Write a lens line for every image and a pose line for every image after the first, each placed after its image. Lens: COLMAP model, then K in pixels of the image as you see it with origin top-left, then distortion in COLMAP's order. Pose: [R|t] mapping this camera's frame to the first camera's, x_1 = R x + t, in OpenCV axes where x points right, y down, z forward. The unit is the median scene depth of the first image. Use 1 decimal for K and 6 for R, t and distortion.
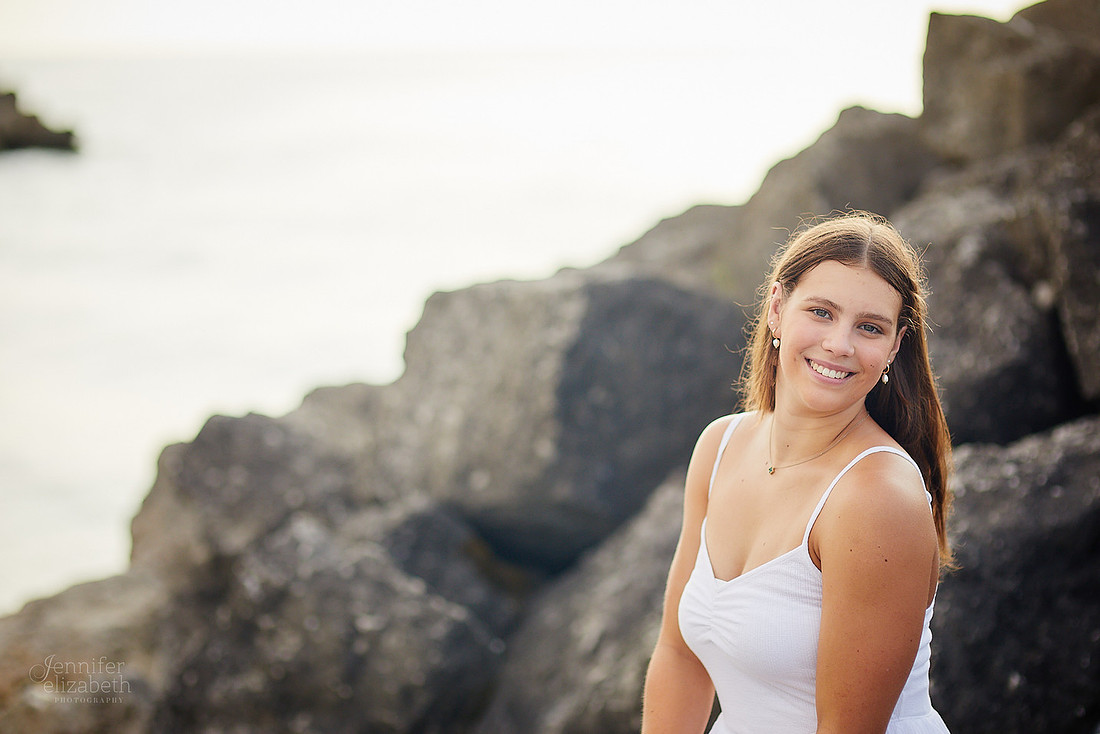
lens RADIAL K [[2767.2, 0, 550.0], [0, 2767.2, 367.0], [0, 0, 1]] dist [0.111303, -0.712864]
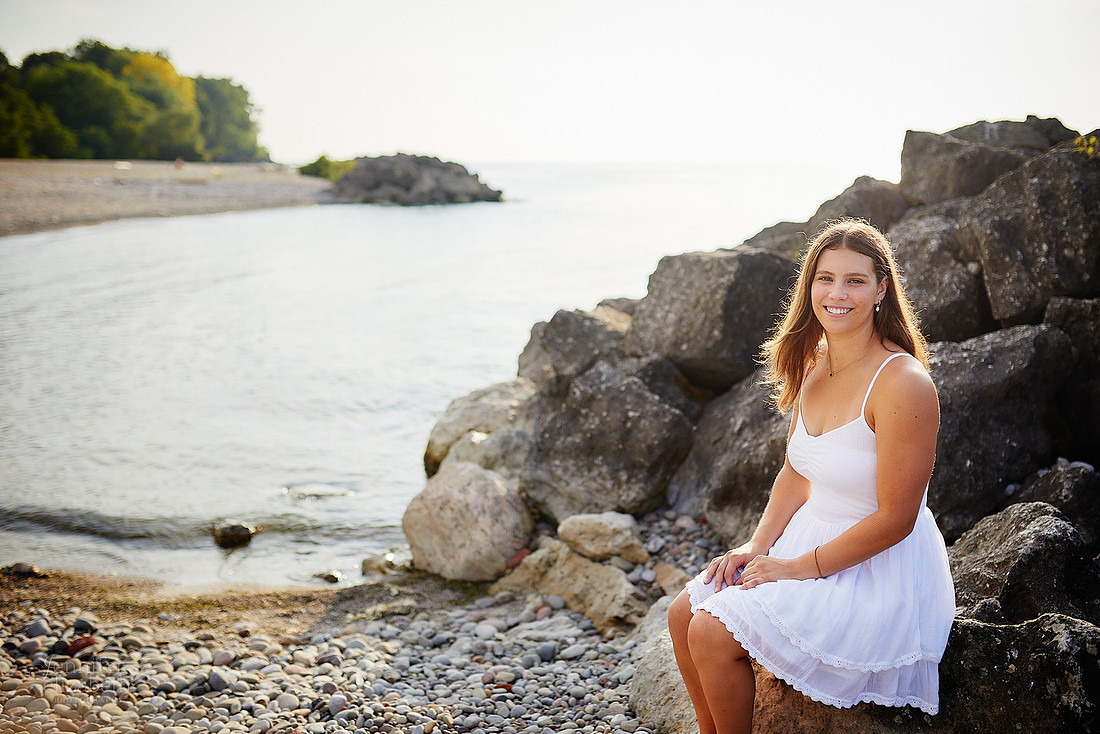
lens RADIAL K [[1100.1, 0, 550.0], [0, 1100.1, 367.0], [0, 0, 1]] dist [0.000789, -0.000999]
pose [[0.991726, 0.046108, -0.119803, -0.026196], [-0.038372, 0.997075, 0.066092, 0.004719], [0.122500, -0.060948, 0.990595, 0.156555]]
